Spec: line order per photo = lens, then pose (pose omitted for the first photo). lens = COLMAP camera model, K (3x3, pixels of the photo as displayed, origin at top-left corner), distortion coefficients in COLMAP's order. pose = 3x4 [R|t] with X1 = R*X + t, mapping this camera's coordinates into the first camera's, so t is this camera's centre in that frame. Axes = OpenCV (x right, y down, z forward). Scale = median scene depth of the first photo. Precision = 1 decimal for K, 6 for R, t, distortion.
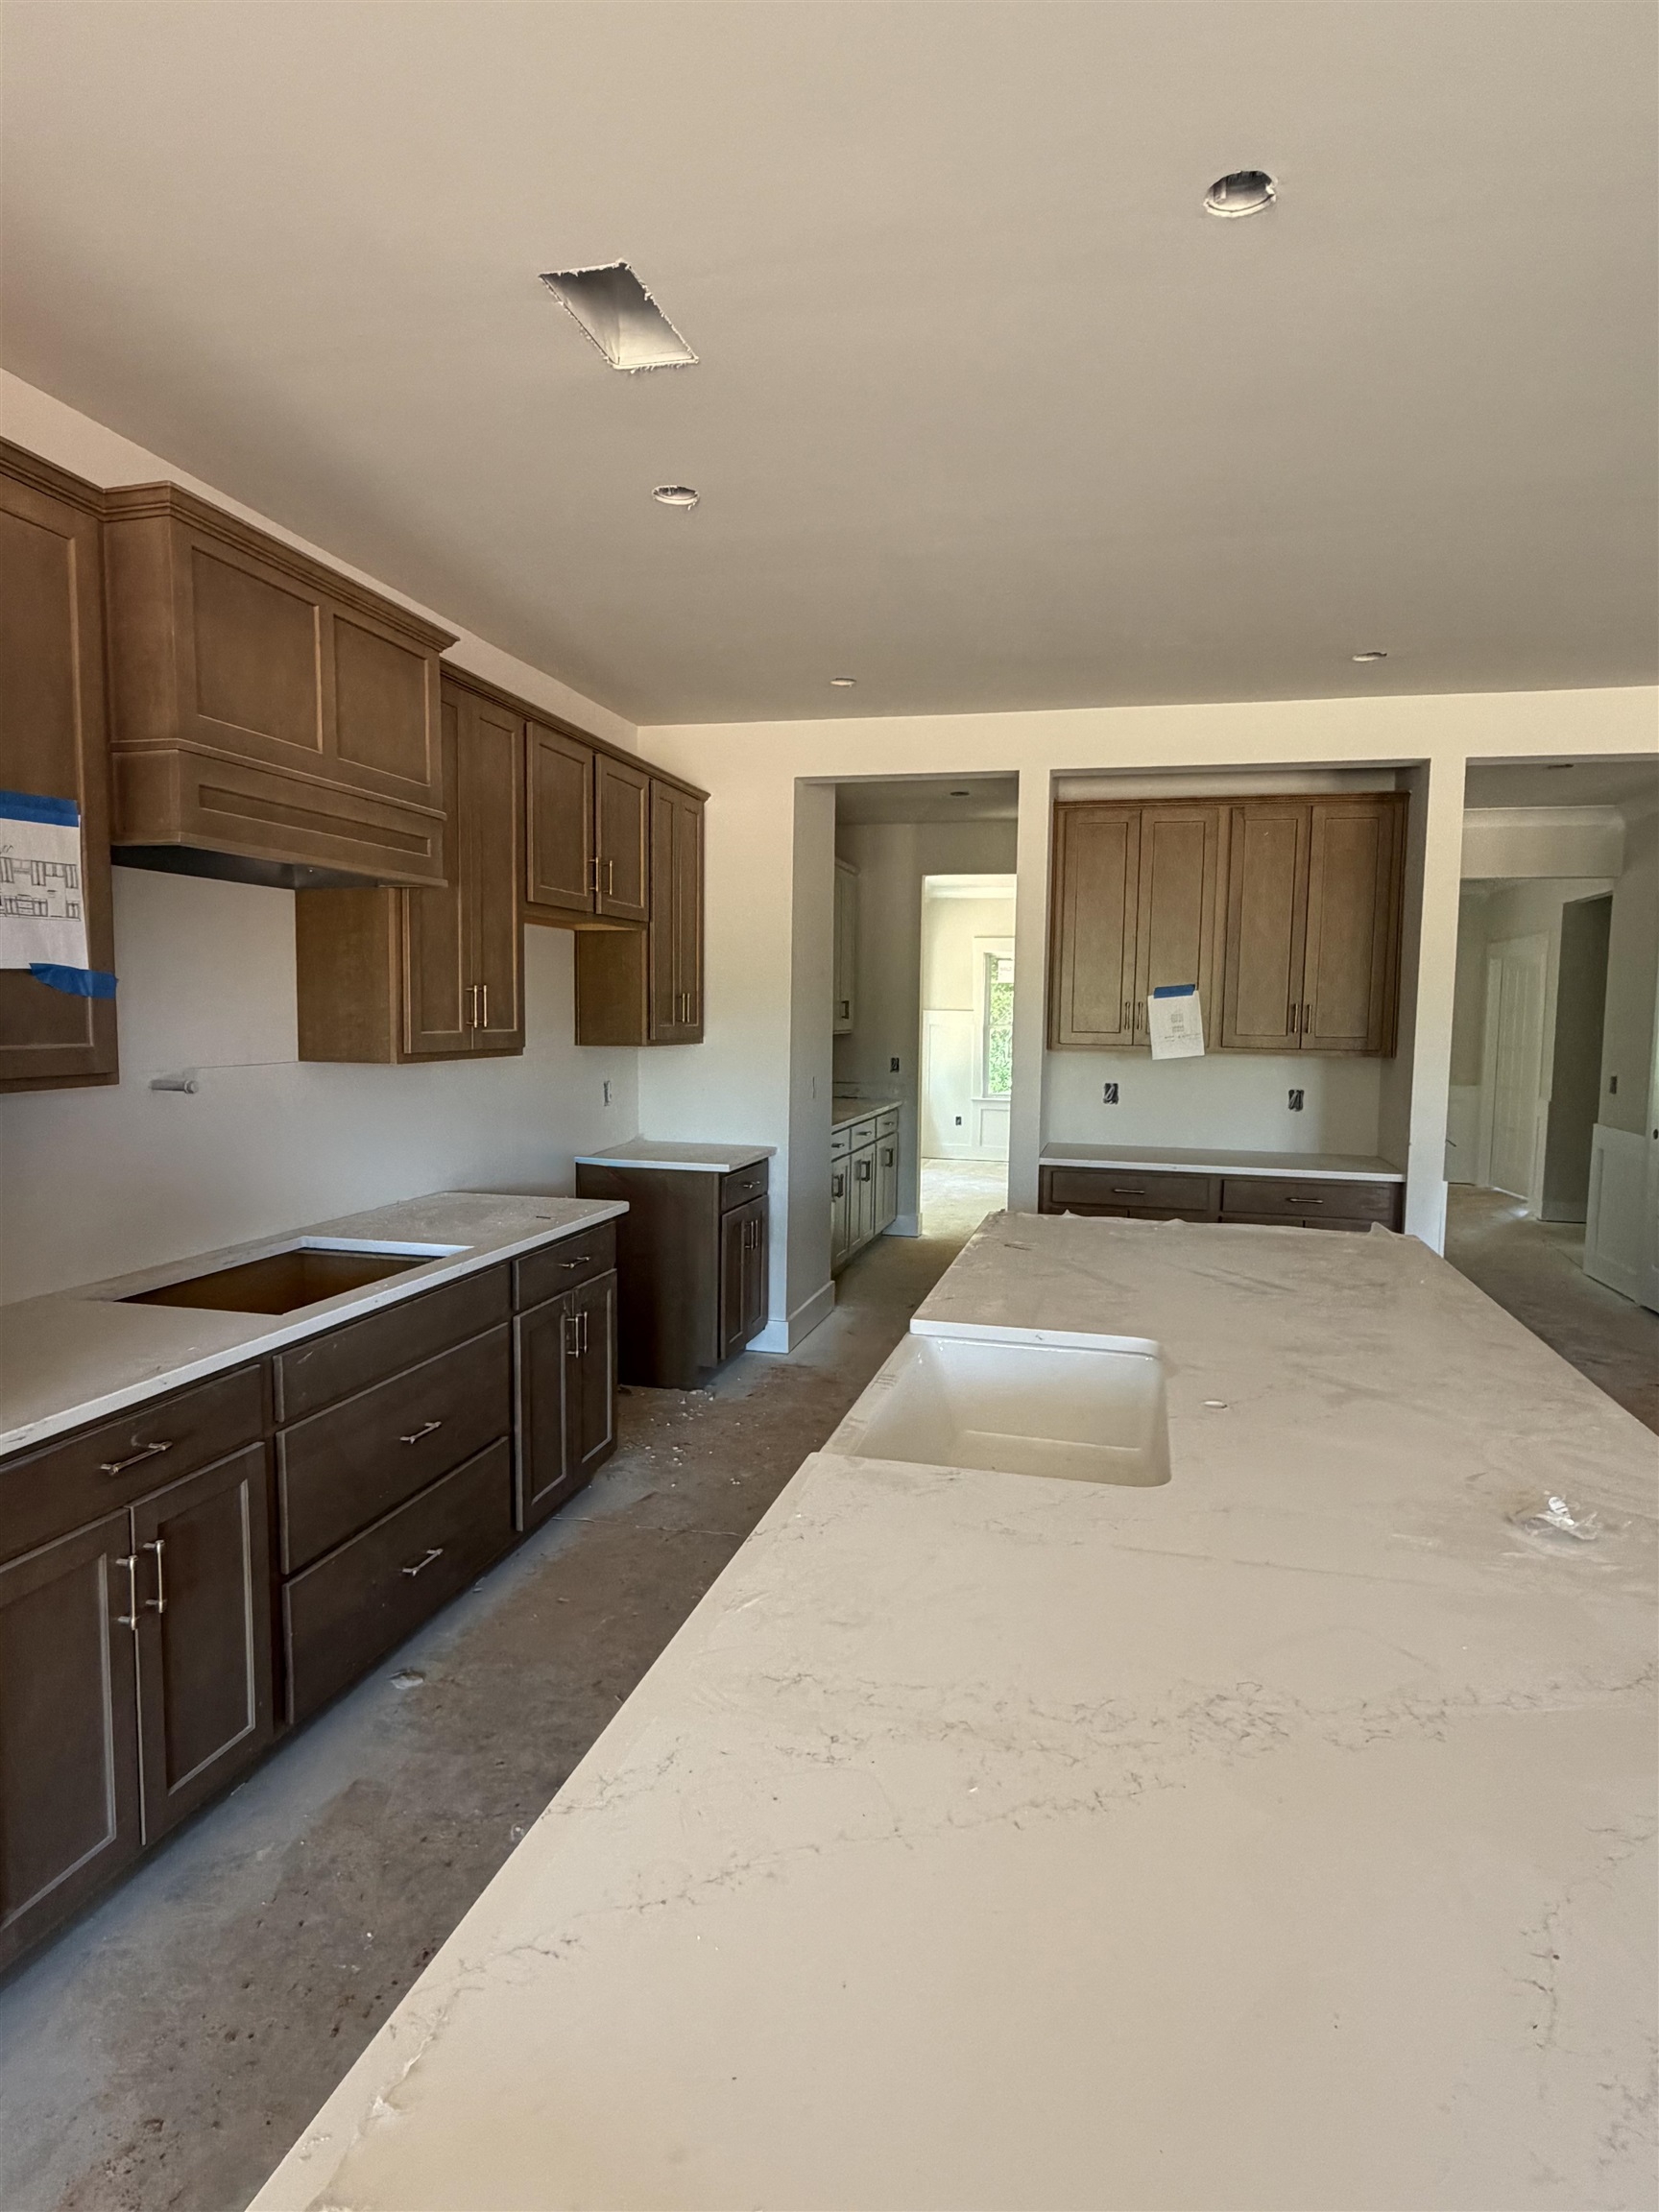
lens RADIAL K [[1234.8, 0, 834.2], [0, 1234.8, 1113.0], [0, 0, 1]] dist [-0.003753, 0.000108]
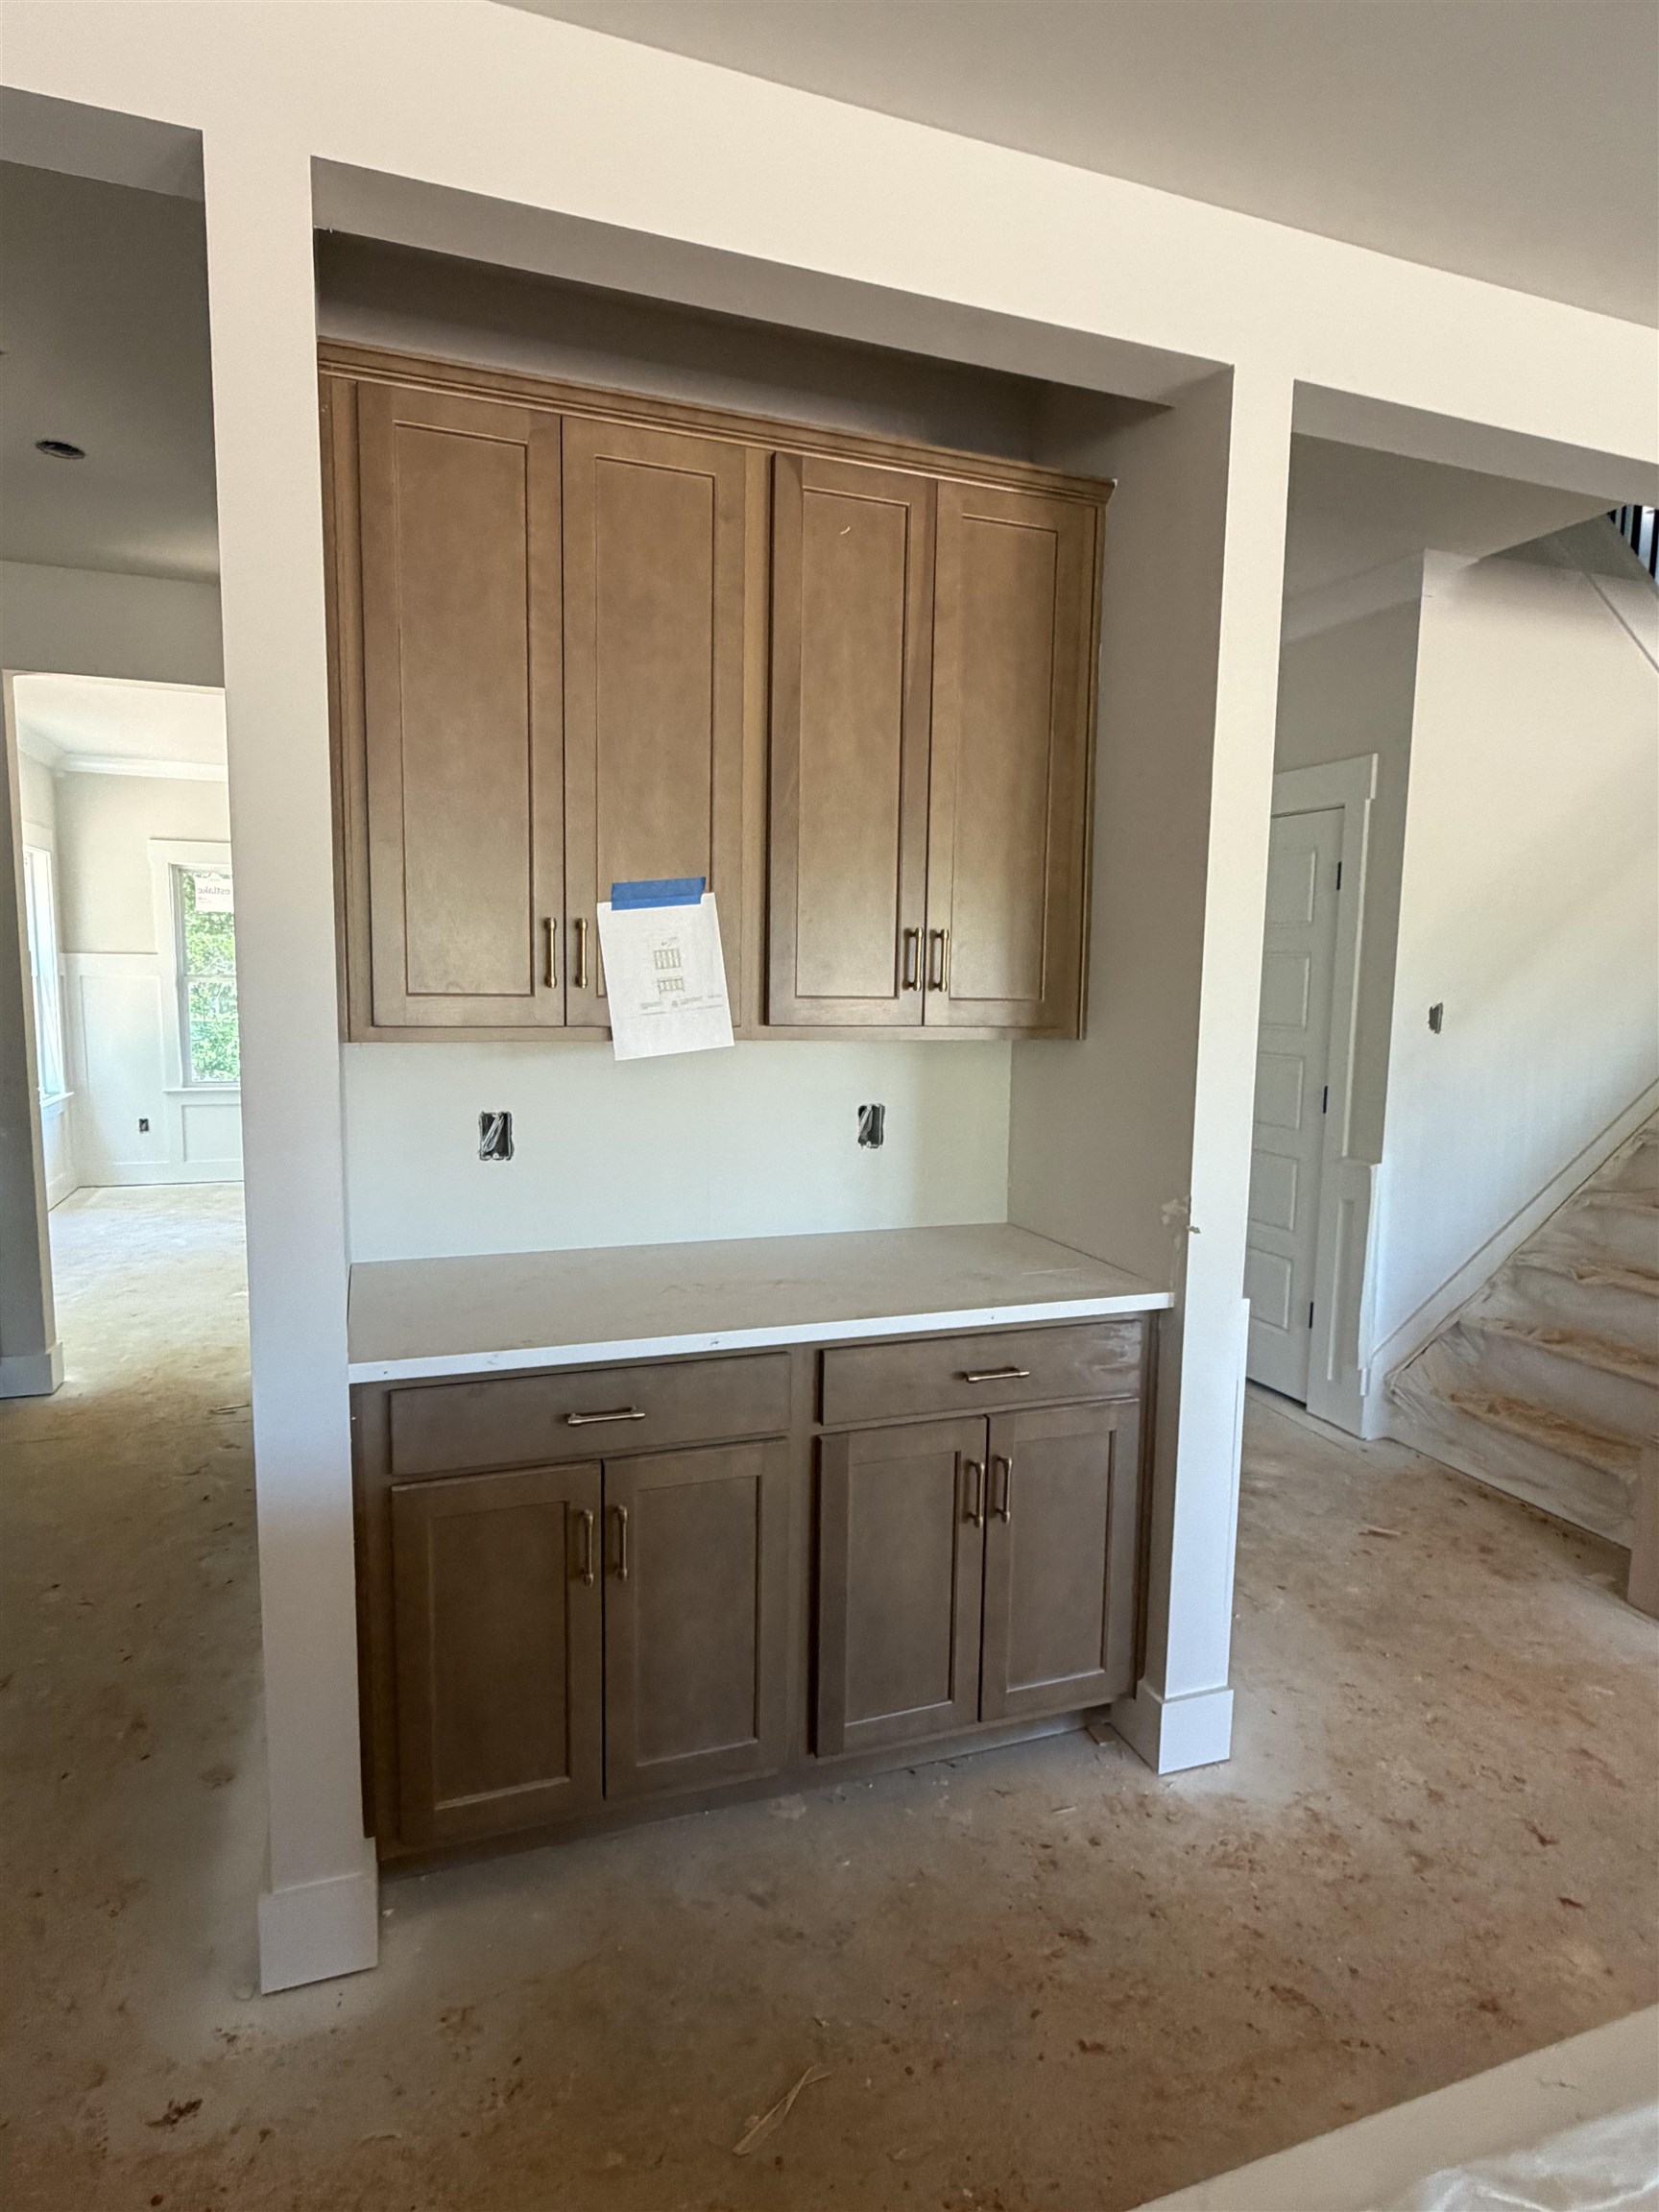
lens RADIAL K [[1234.8, 0, 834.2], [0, 1234.8, 1113.0], [0, 0, 1]] dist [-0.003753, 0.000108]
pose [[0.824828, -0.067138, 0.561383, 0.086267], [0.044404, 0.997550, 0.054058, -0.044484], [-0.563637, -0.019661, 0.825788, 0.617162]]
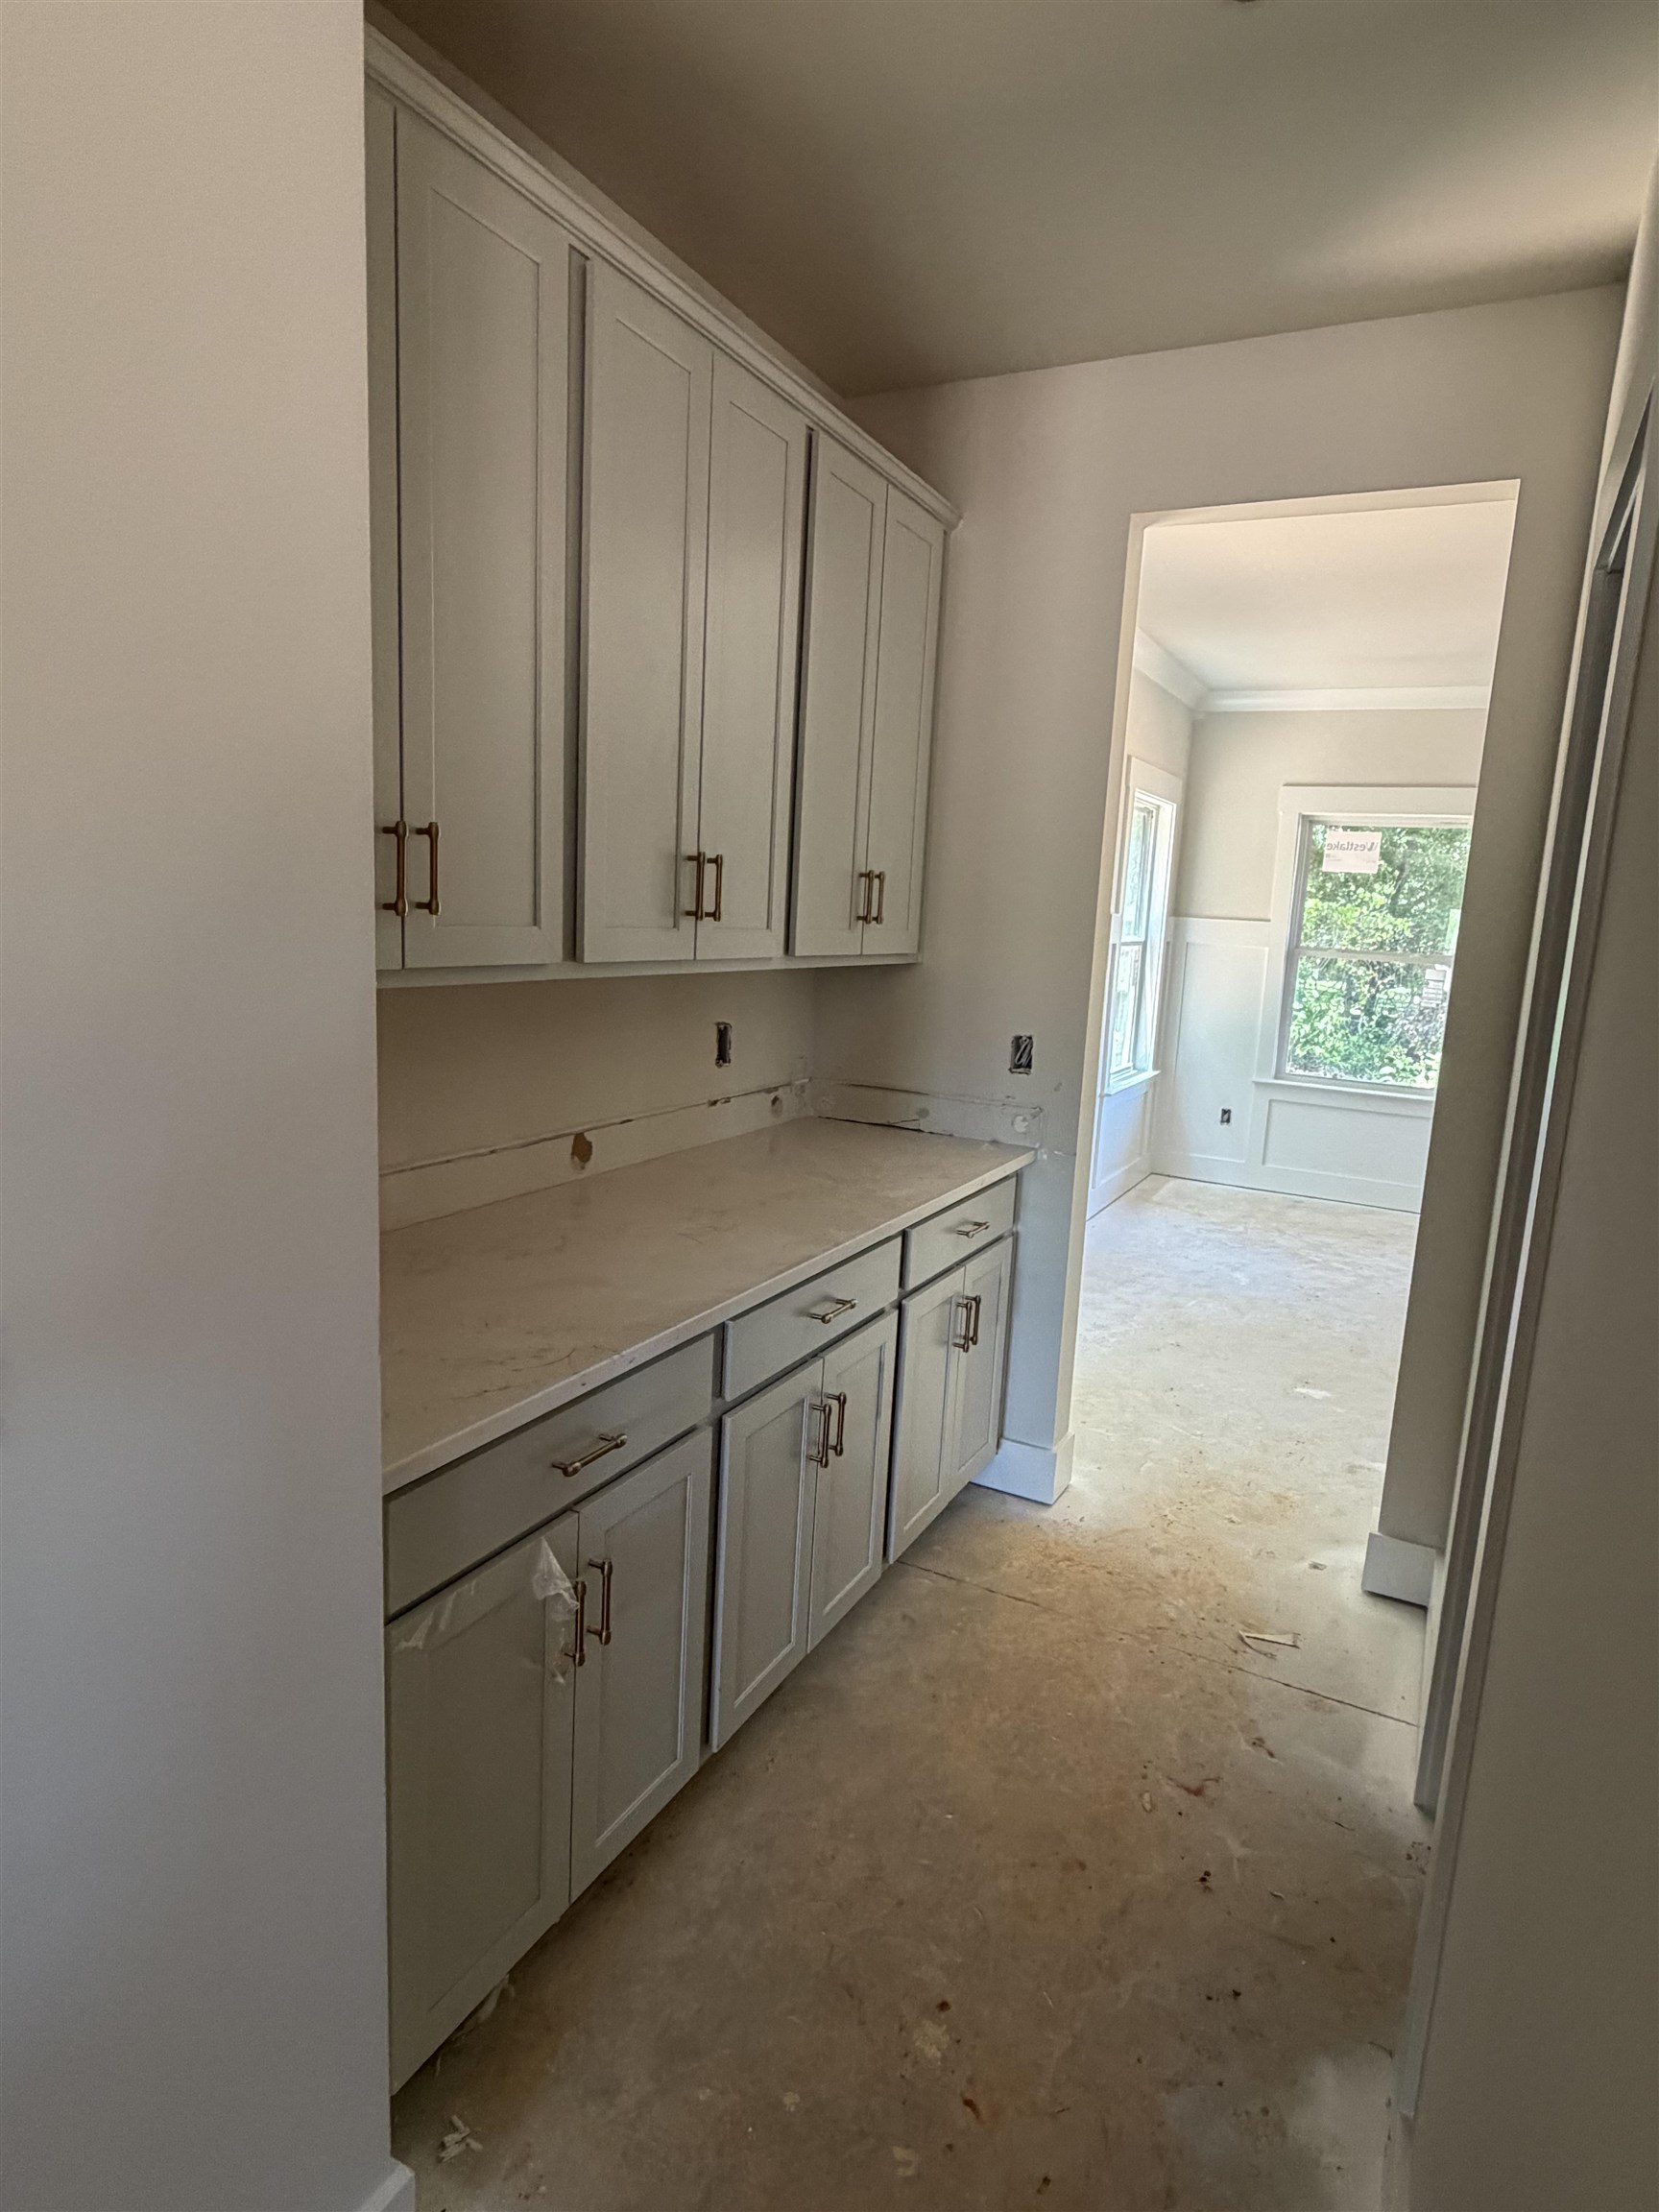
lens RADIAL K [[1234.8, 0, 834.2], [0, 1234.8, 1113.0], [0, 0, 1]] dist [-0.003753, 0.000108]
pose [[0.972306, 0.075019, -0.221344, 0.119978], [-0.057600, 0.994788, 0.084138, -0.075910], [0.226503, -0.069059, 0.971559, 0.957589]]
